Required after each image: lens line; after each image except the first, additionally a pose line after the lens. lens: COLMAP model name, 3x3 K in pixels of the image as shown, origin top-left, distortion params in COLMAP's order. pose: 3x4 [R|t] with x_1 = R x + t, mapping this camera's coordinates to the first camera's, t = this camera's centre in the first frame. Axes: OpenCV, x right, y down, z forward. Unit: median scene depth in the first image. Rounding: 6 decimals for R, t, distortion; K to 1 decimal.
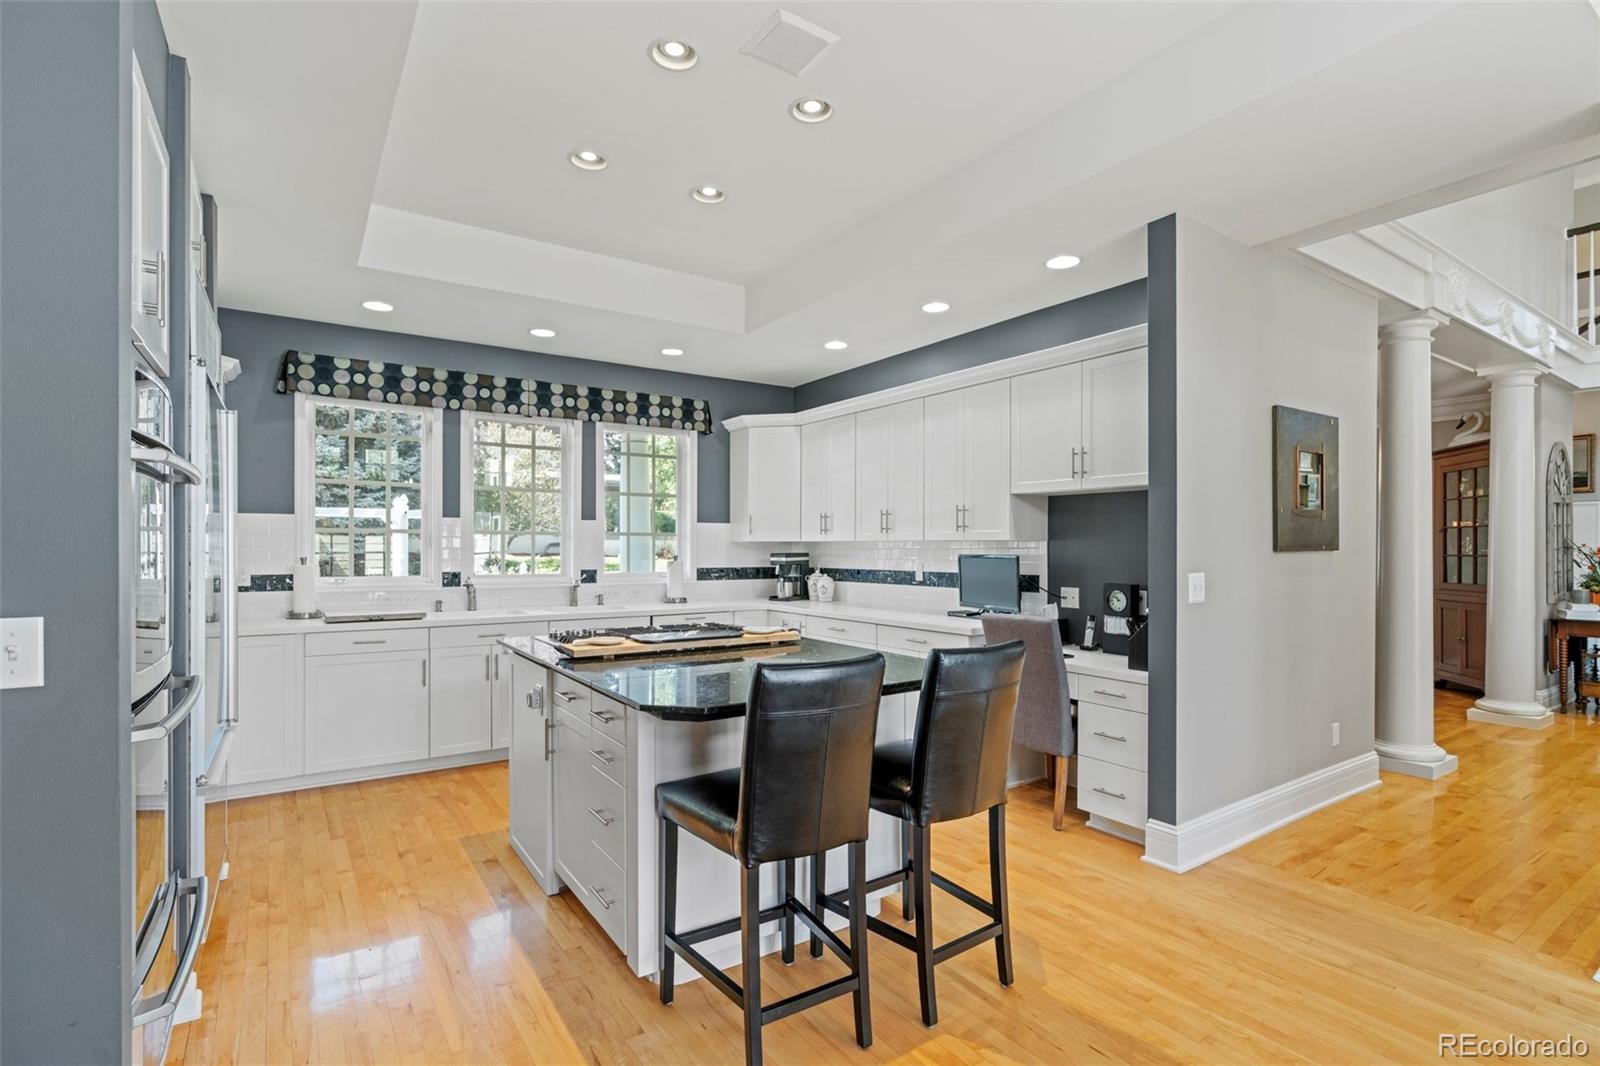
lens RADIAL K [[763.4, 0, 787.7], [0, 763.4, 548.4], [0, 0, 1]] dist [-0.001478, 0.000201]
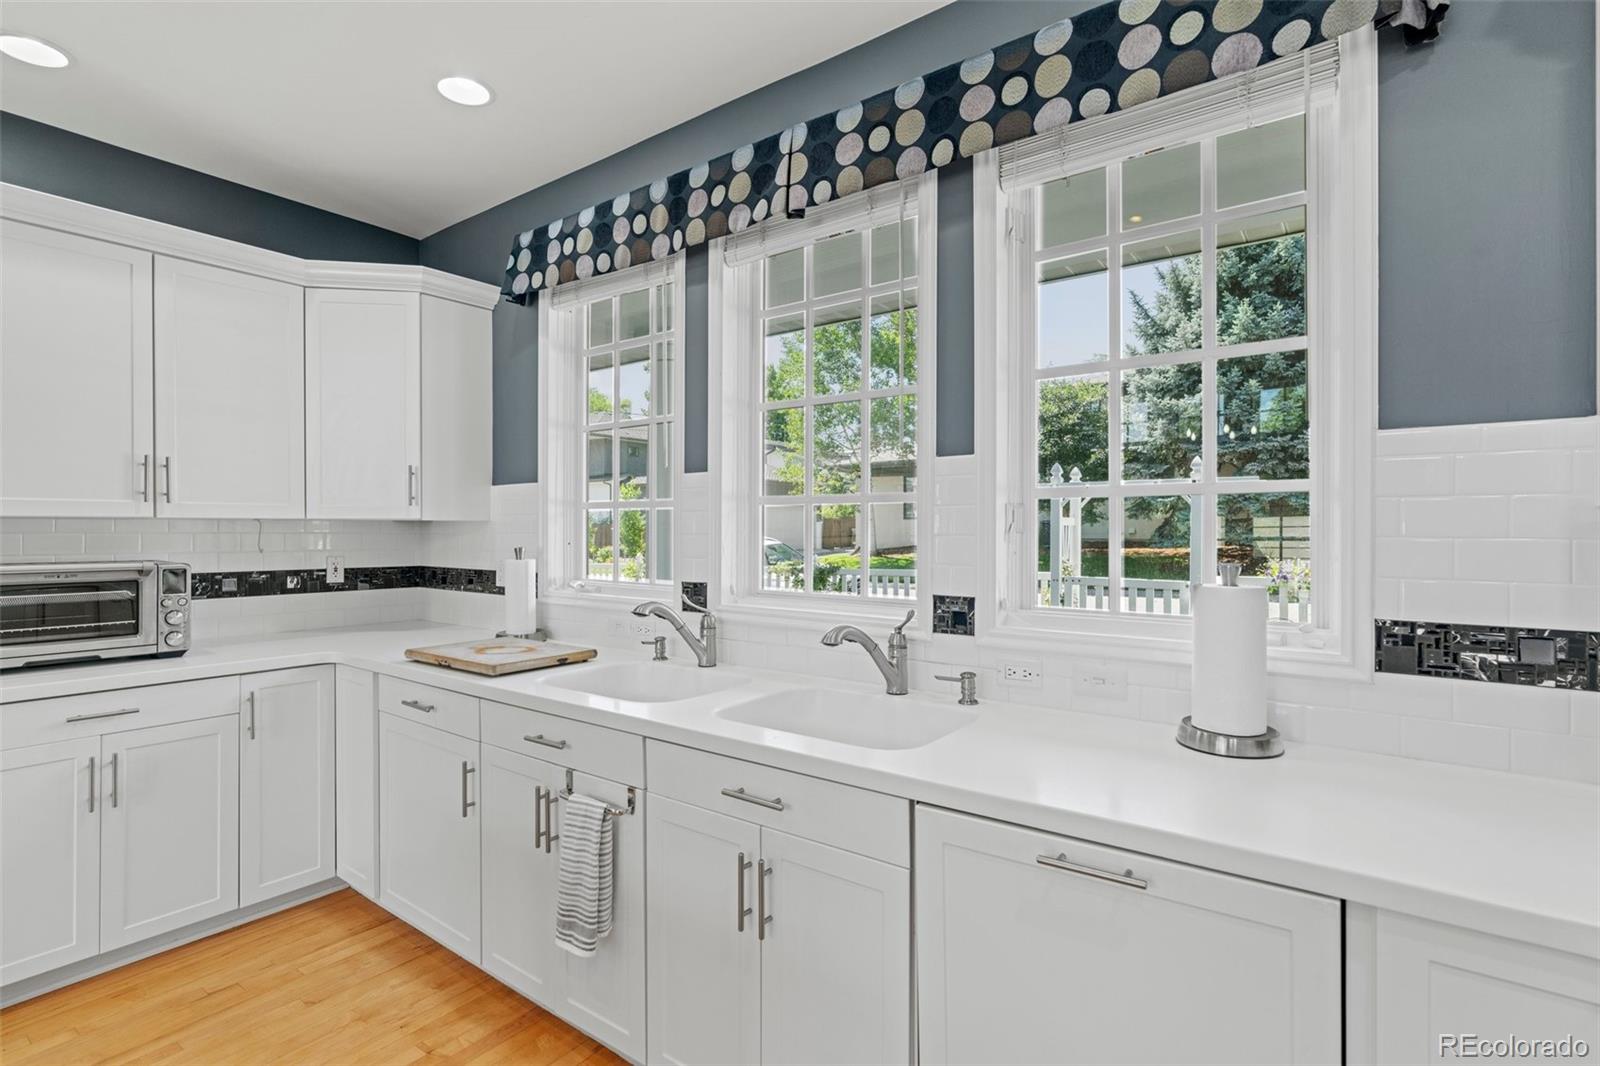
lens RADIAL K [[763.4, 0, 789.6], [0, 763.4, 533.4], [0, 0, 1]] dist [-0.001478, 0.000201]
pose [[0.351969, 0.002766, -0.936008, 0.043800], [-0.001623, 0.999996, 0.002345, -0.001628], [0.936010, 0.000694, 0.351972, 0.796657]]
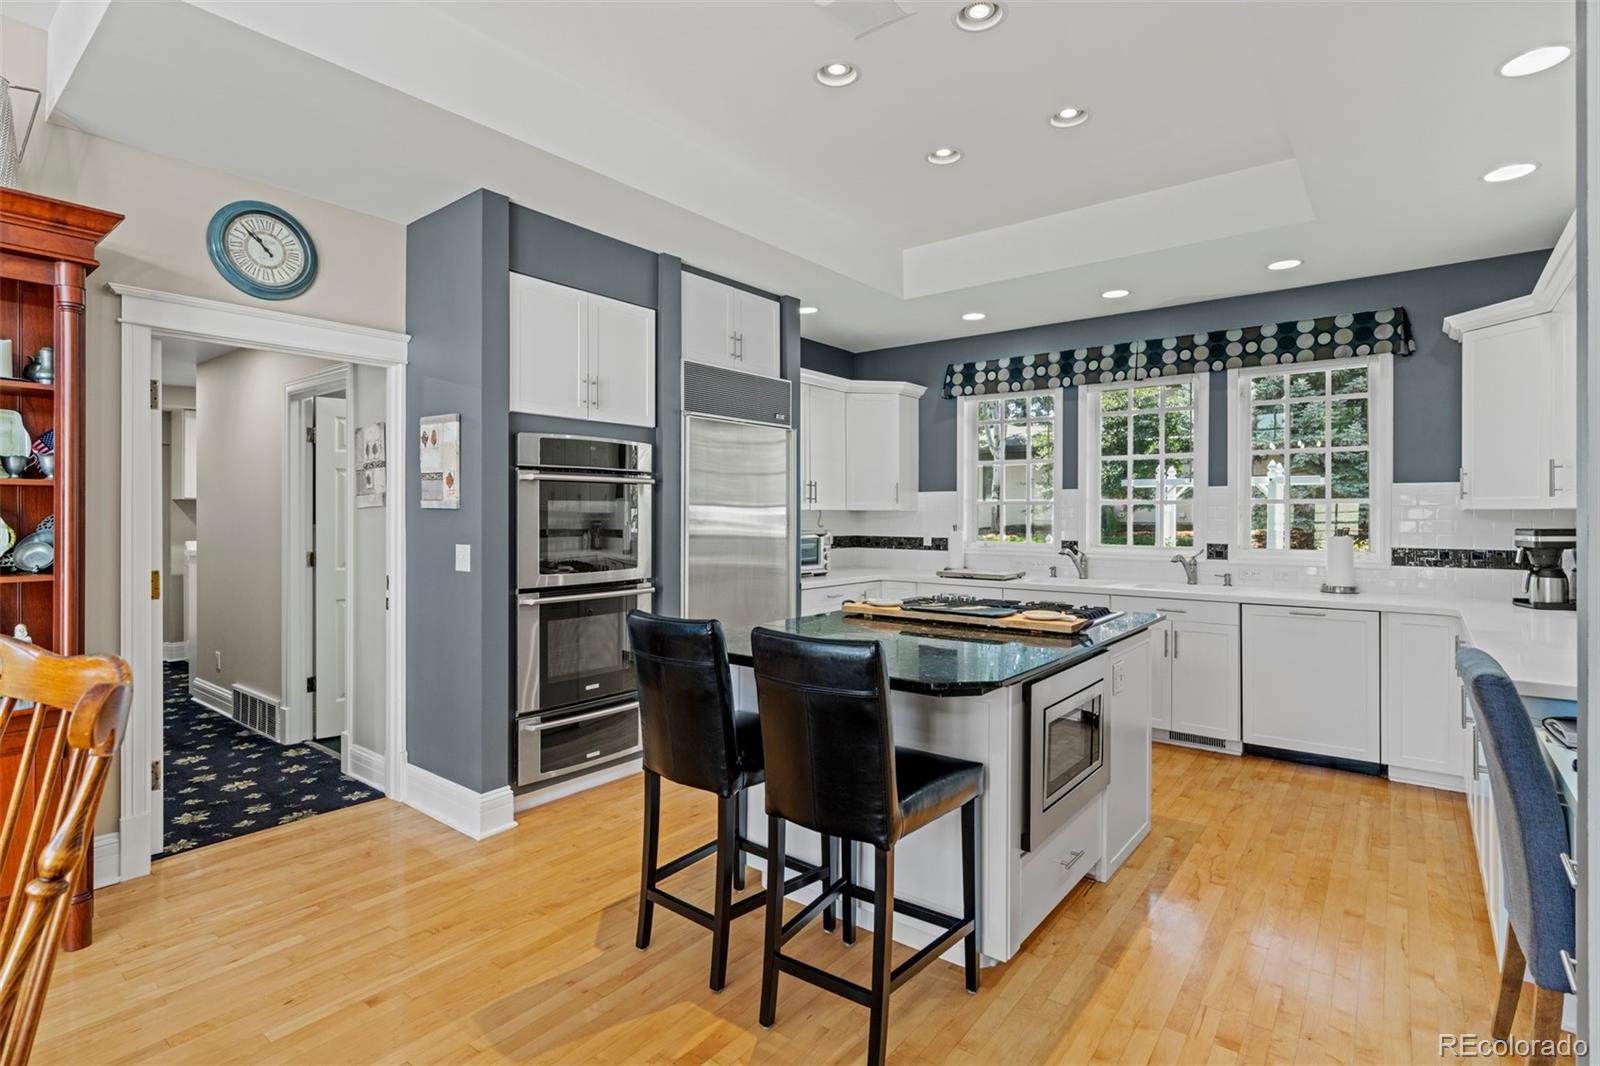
lens RADIAL K [[763.4, 0, 797.4], [0, 763.4, 517.1], [0, 0, 1]] dist [-0.001478, 0.000201]
pose [[0.323473, 0.002465, -0.946234, 0.396110], [-0.003811, 0.999992, 0.001302, -0.001351], [0.946230, 0.003185, 0.323480, 0.271769]]
